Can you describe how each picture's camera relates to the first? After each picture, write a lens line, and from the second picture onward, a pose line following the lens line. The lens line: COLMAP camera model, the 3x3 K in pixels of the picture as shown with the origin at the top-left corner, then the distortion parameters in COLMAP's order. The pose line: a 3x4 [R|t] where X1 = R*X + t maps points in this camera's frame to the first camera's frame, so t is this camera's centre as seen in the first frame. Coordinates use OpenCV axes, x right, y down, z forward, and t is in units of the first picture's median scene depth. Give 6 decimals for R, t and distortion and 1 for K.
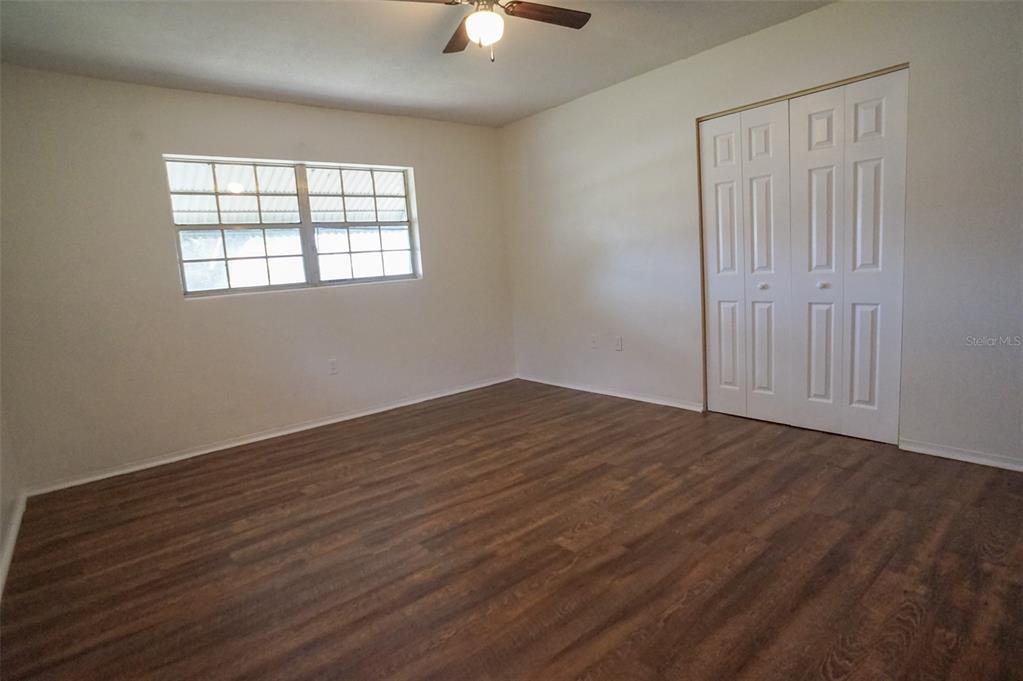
lens RADIAL K [[537.6, 0, 511.1], [0, 537.6, 335.3], [0, 0, 1]] dist [-0.061239, 0.034657]
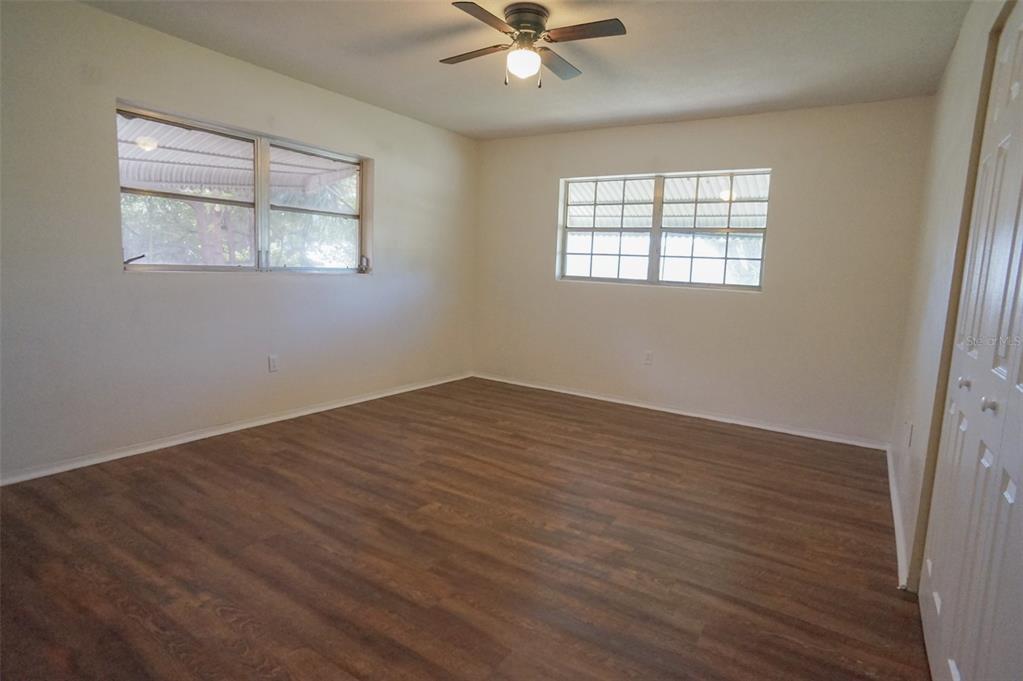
lens RADIAL K [[537.6, 0, 524.0], [0, 537.6, 334.7], [0, 0, 1]] dist [-0.061239, 0.034657]
pose [[0.300180, 0.197597, -0.933192, 0.814492], [-0.190068, 0.971082, 0.144480, -0.130839], [0.934755, 0.134000, 0.329056, 0.511700]]
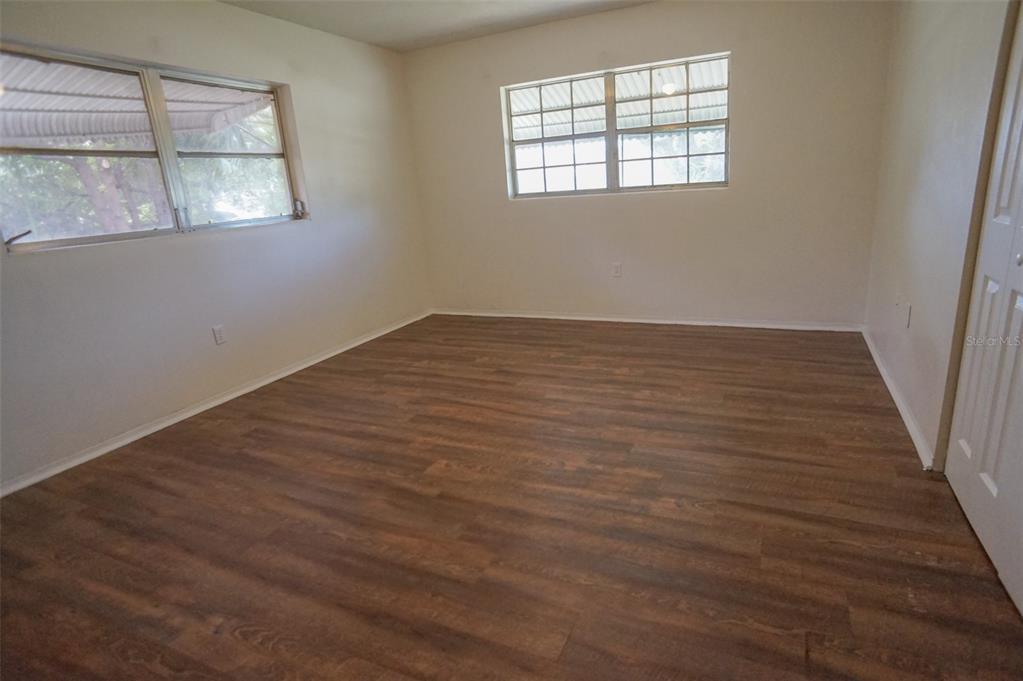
lens RADIAL K [[537.6, 0, 523.1], [0, 537.6, 332.5], [0, 0, 1]] dist [-0.061239, 0.034657]
pose [[0.433722, 0.273422, -0.858560, 0.712431], [-0.078659, 0.960699, 0.266213, -0.121665], [0.897607, -0.047929, 0.438184, 0.469651]]
